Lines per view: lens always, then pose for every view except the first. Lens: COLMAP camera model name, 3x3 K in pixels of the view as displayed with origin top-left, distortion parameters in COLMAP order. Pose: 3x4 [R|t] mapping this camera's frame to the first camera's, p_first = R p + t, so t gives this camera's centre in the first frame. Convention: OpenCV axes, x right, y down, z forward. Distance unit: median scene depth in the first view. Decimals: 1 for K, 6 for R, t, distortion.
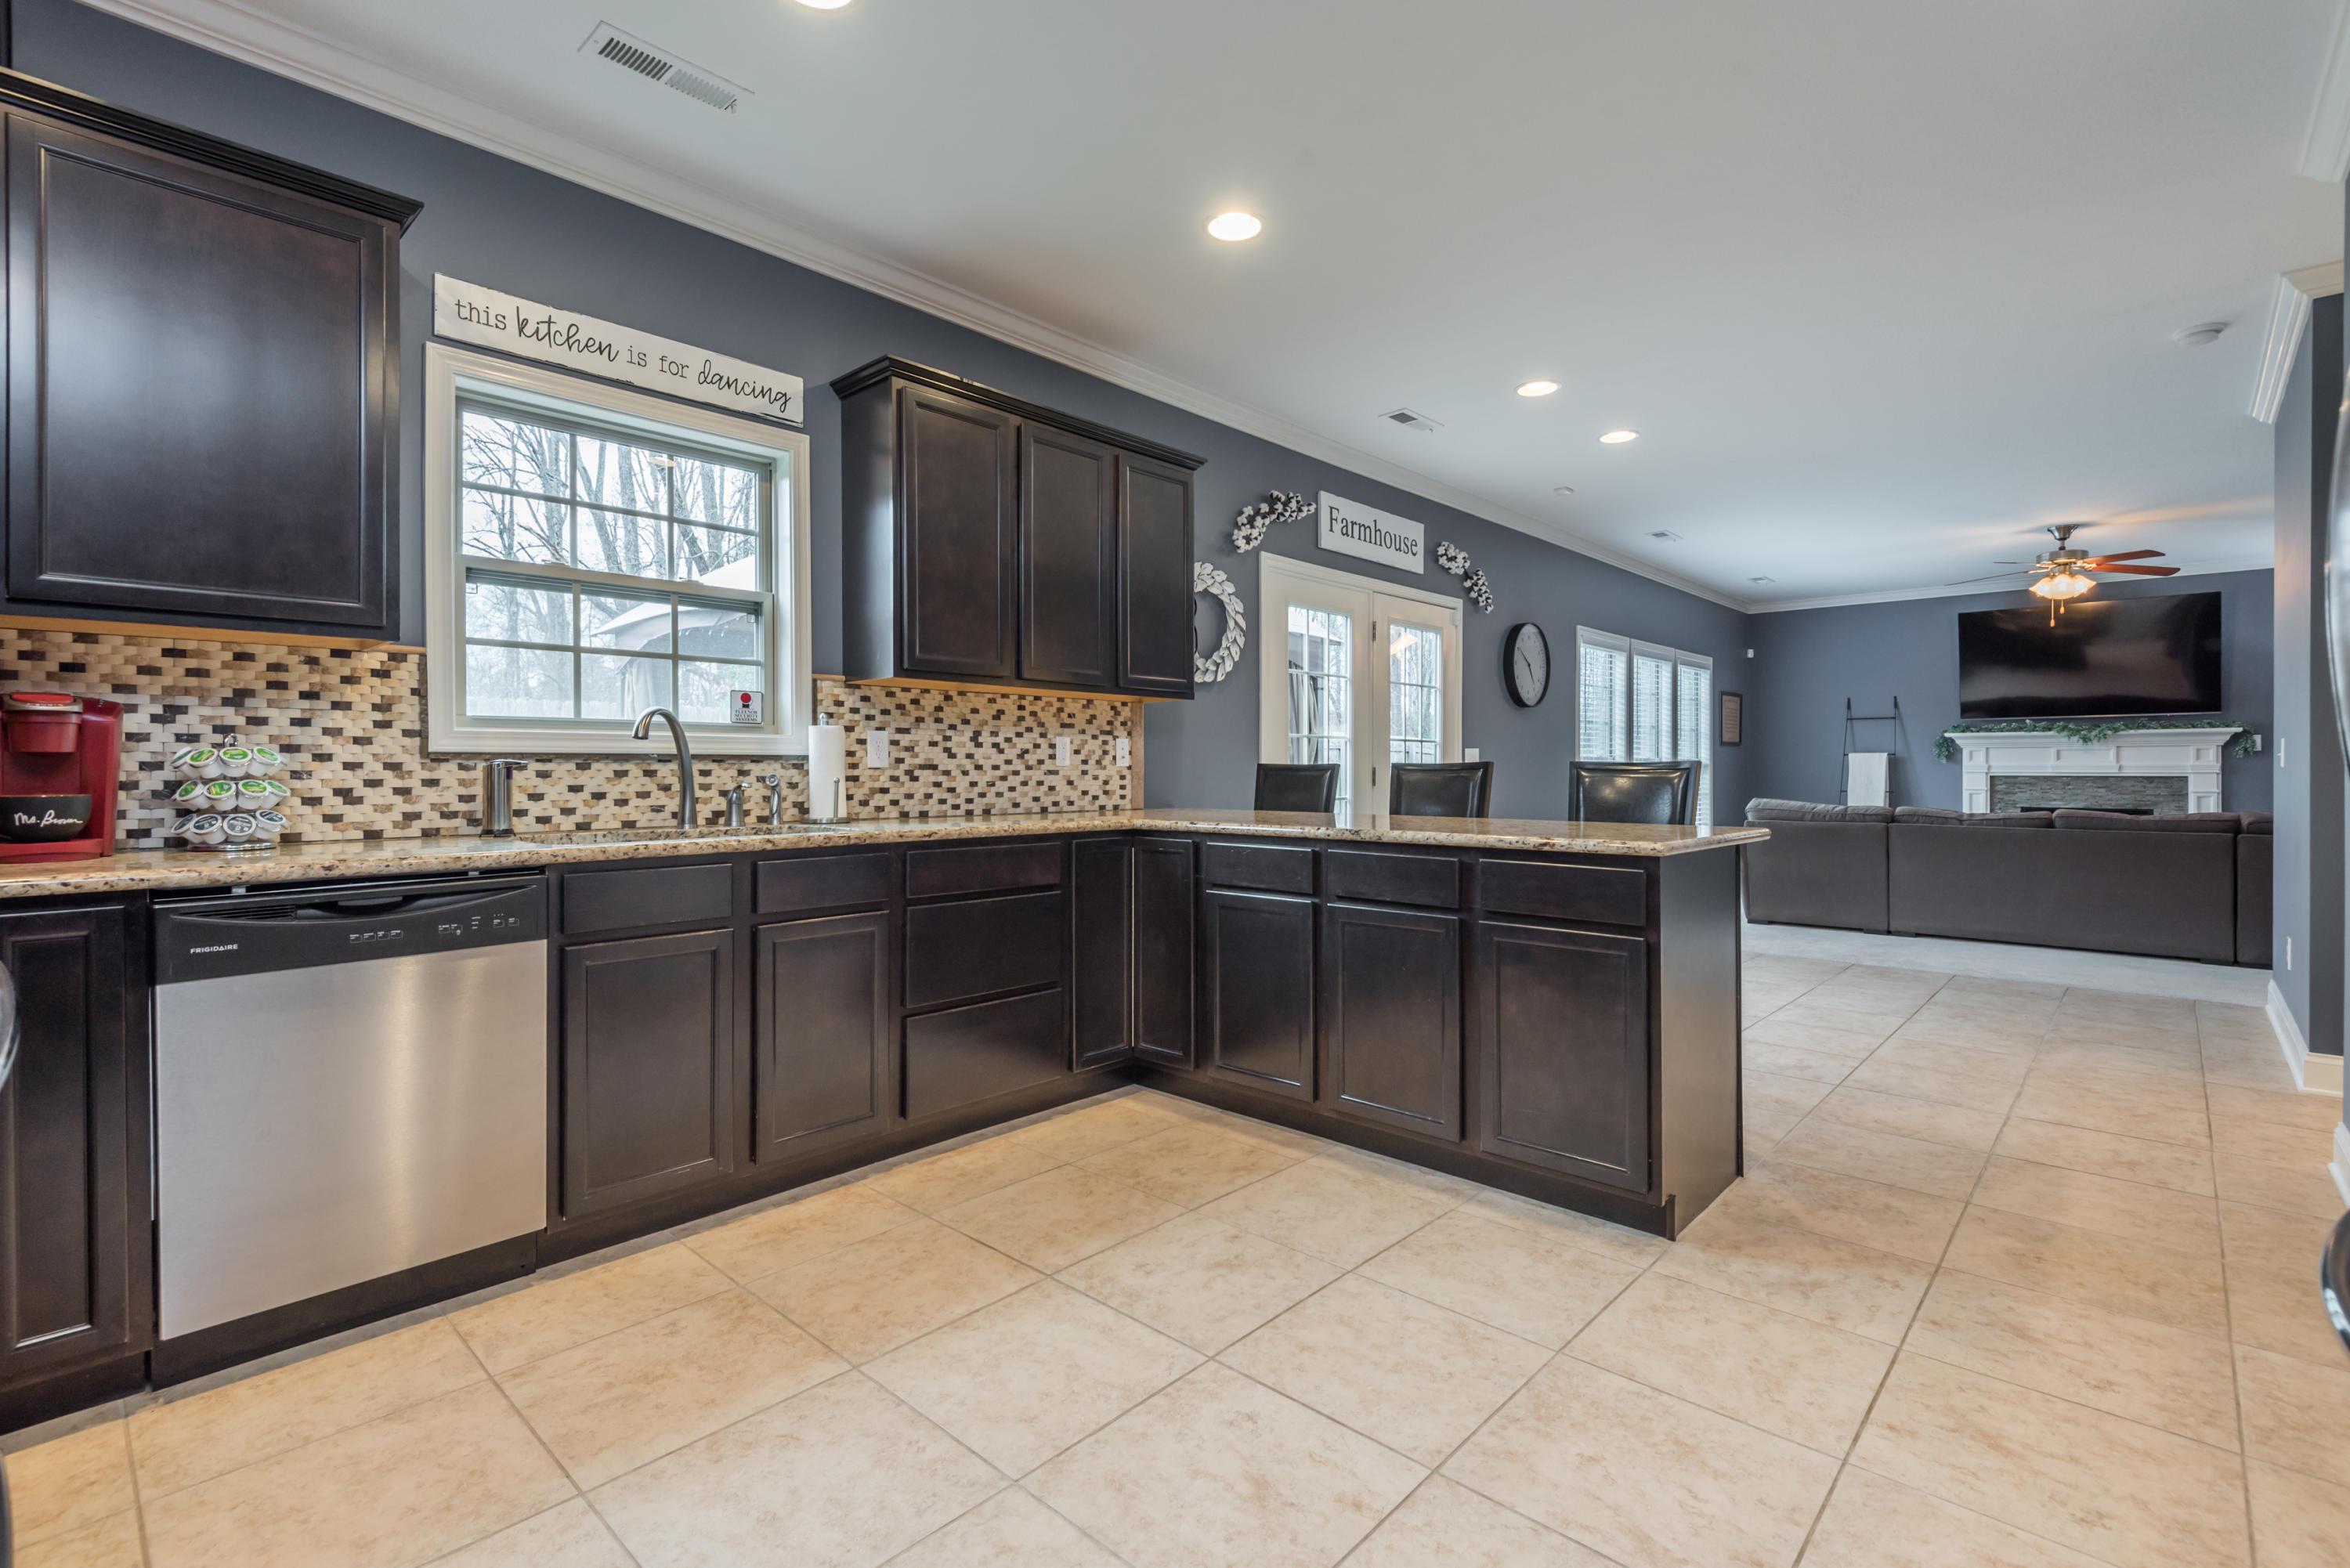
lens RADIAL K [[1064.2, 0, 1174.7], [0, 1064.2, 771.9], [0, 0, 1]] dist [0.025672, -0.013692]
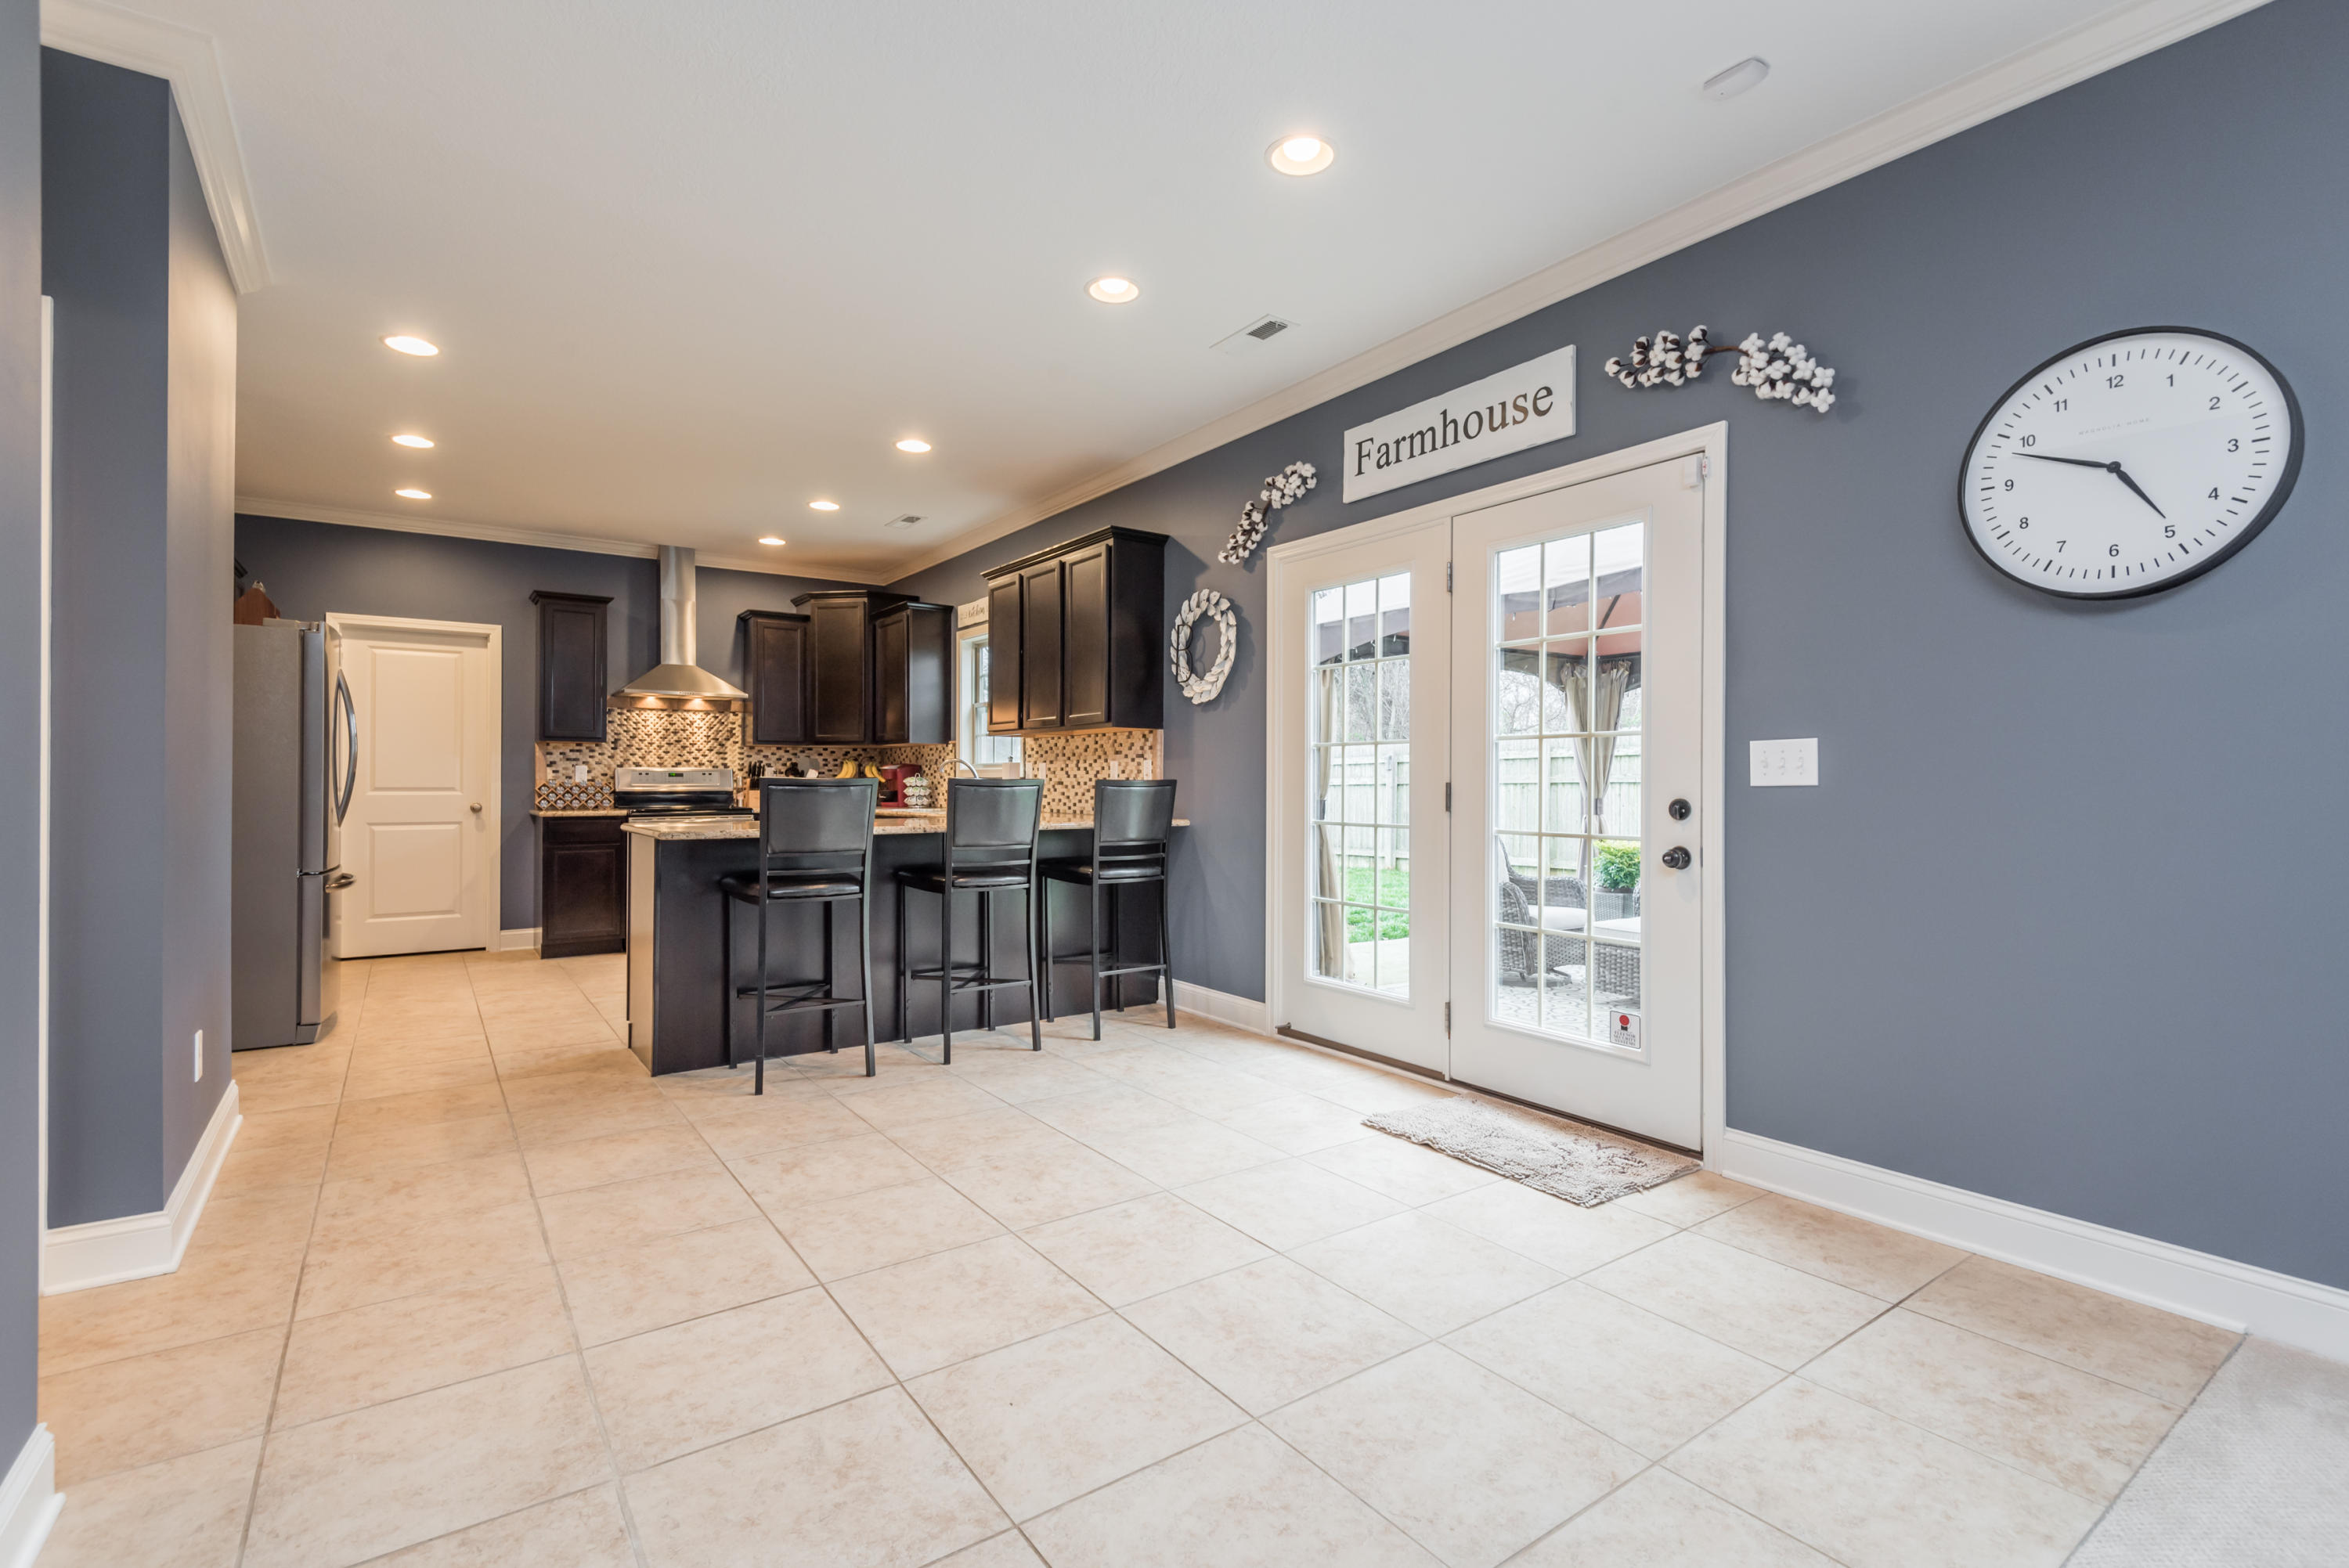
lens RADIAL K [[1063.7, 0, 1172.5], [0, 1063.7, 782.6], [0, 0, 1]] dist [0.025672, -0.013692]
pose [[-0.204304, -0.002151, -0.978905, 1.364584], [-0.004871, 0.999987, -0.001180, -0.004105], [0.978895, 0.004527, -0.204312, 1.514248]]
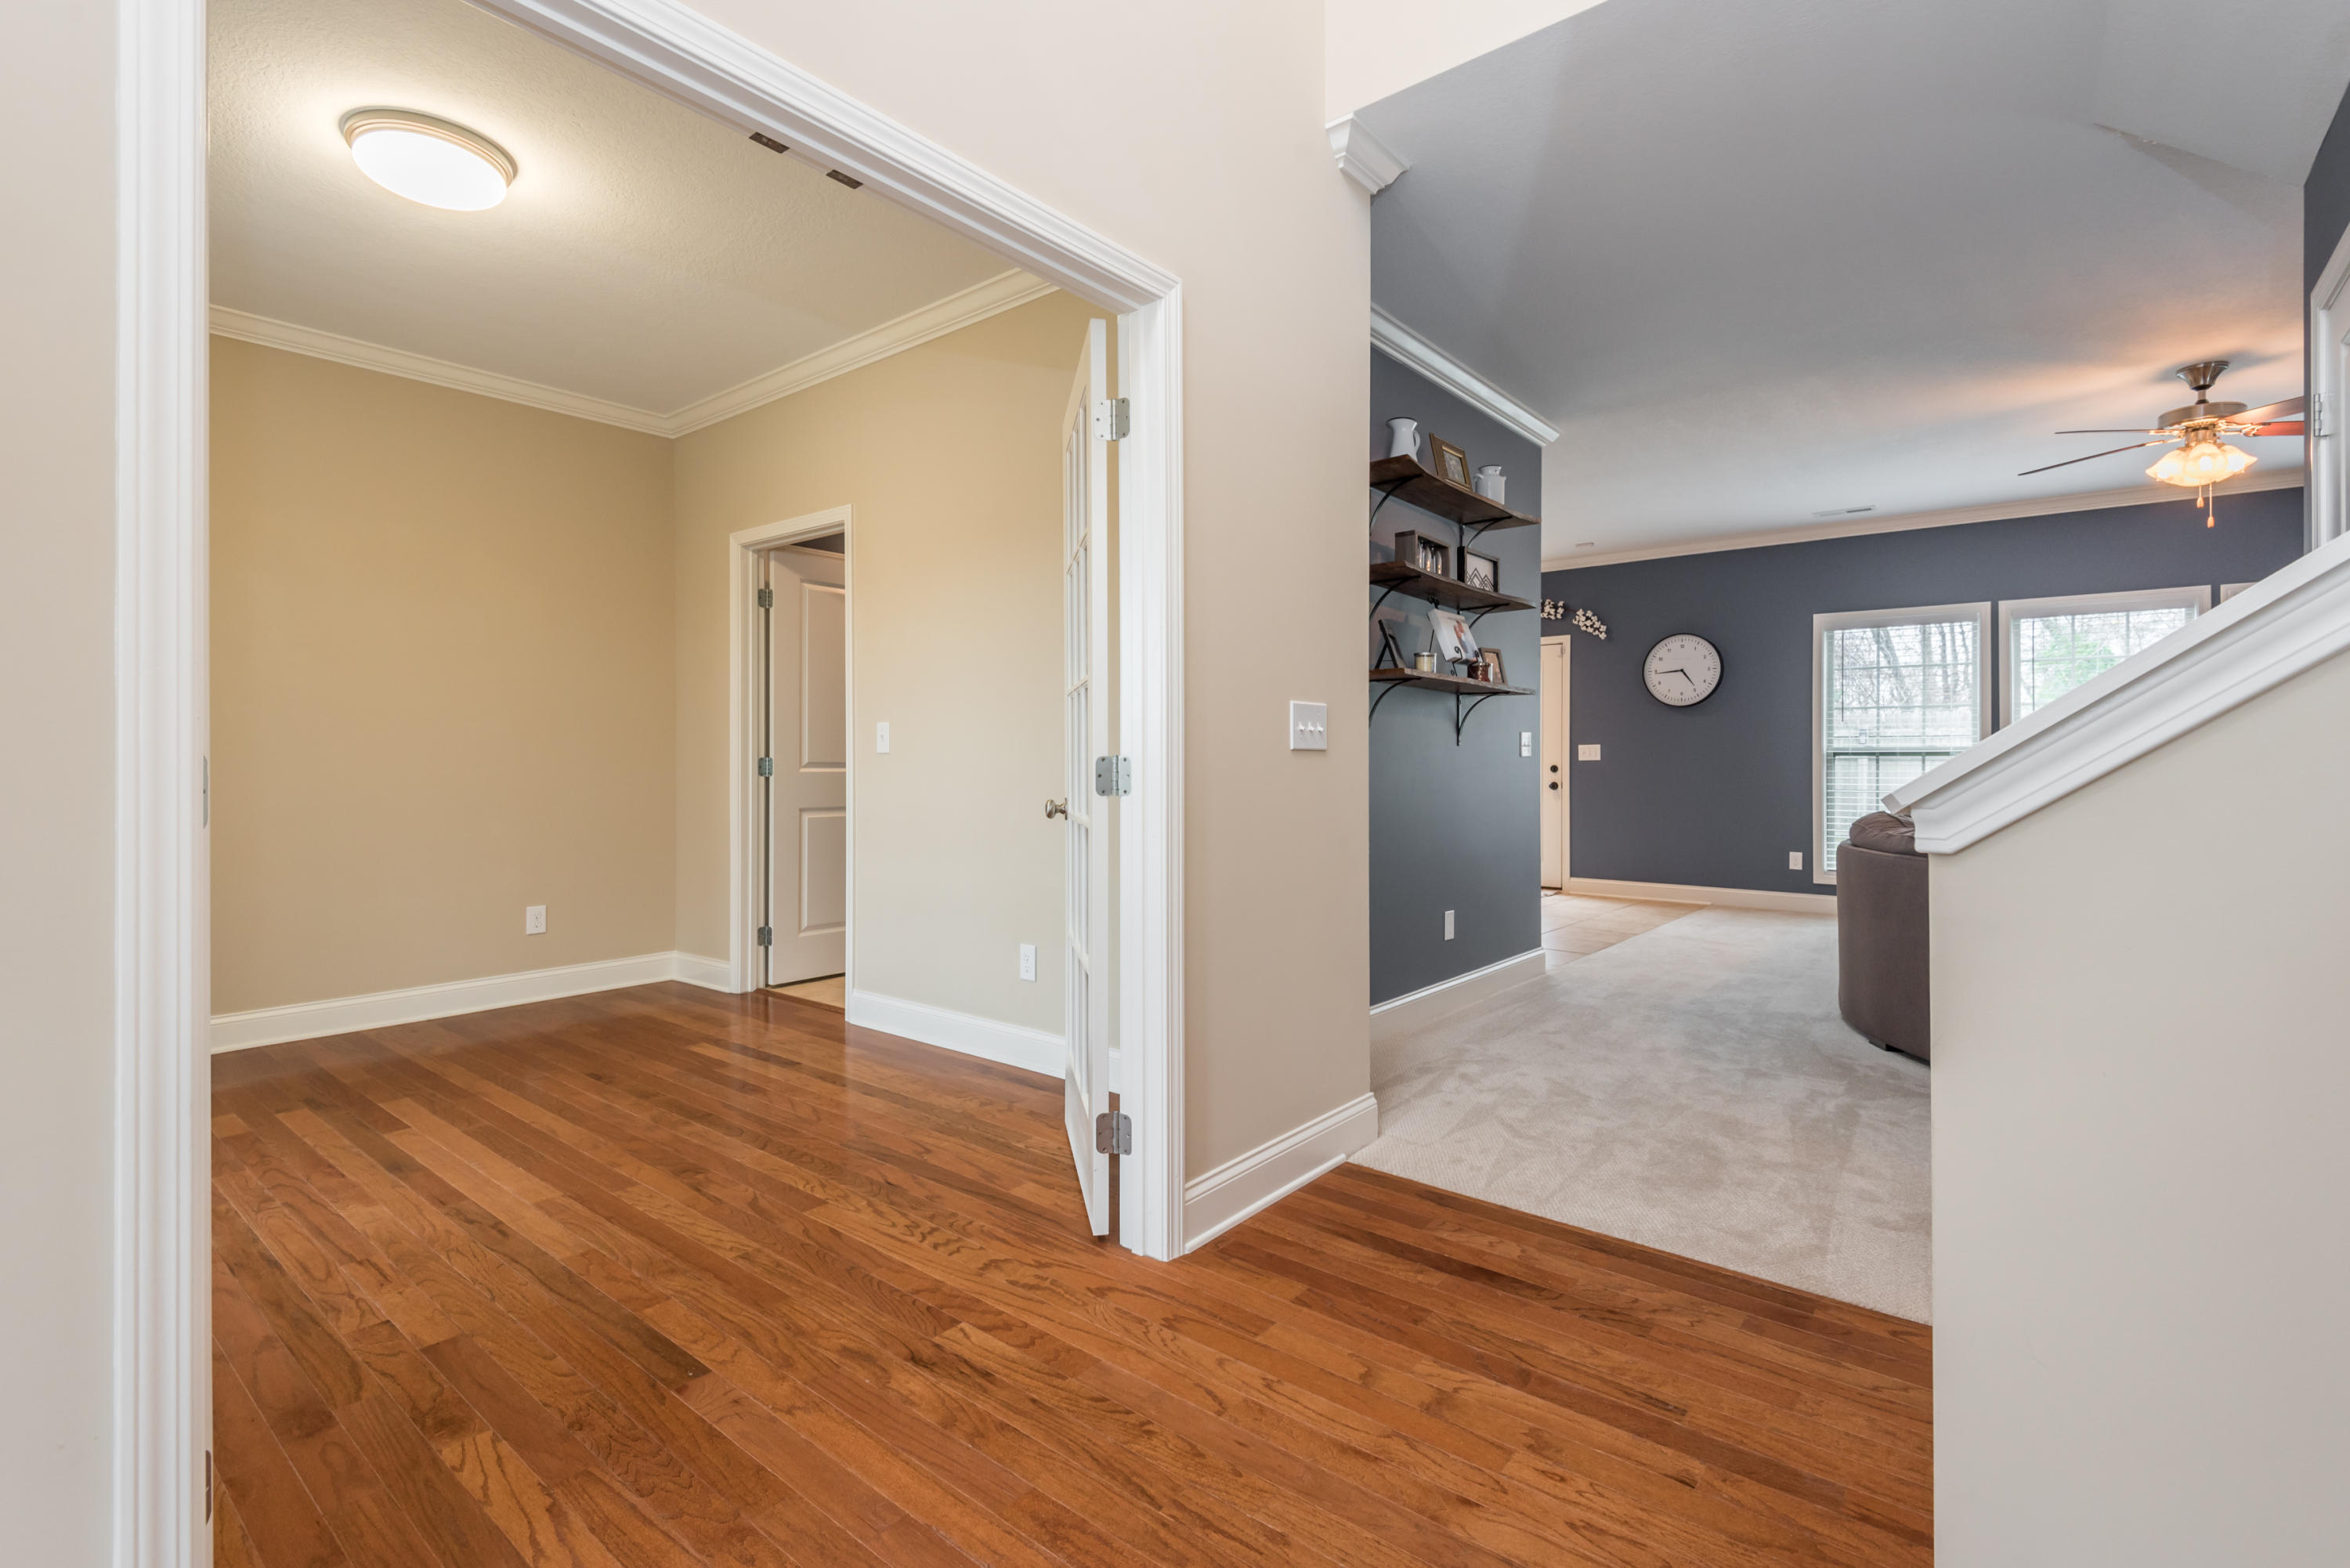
lens RADIAL K [[1064.2, 0, 1172.5], [0, 1064.2, 763.6], [0, 0, 1]] dist [0.025672, -0.013692]
pose [[0.056658, 0.001028, -0.998393, 2.797060], [-0.005253, 0.999986, 0.000732, 0.005257], [0.998380, 0.005203, 0.056663, 0.743151]]
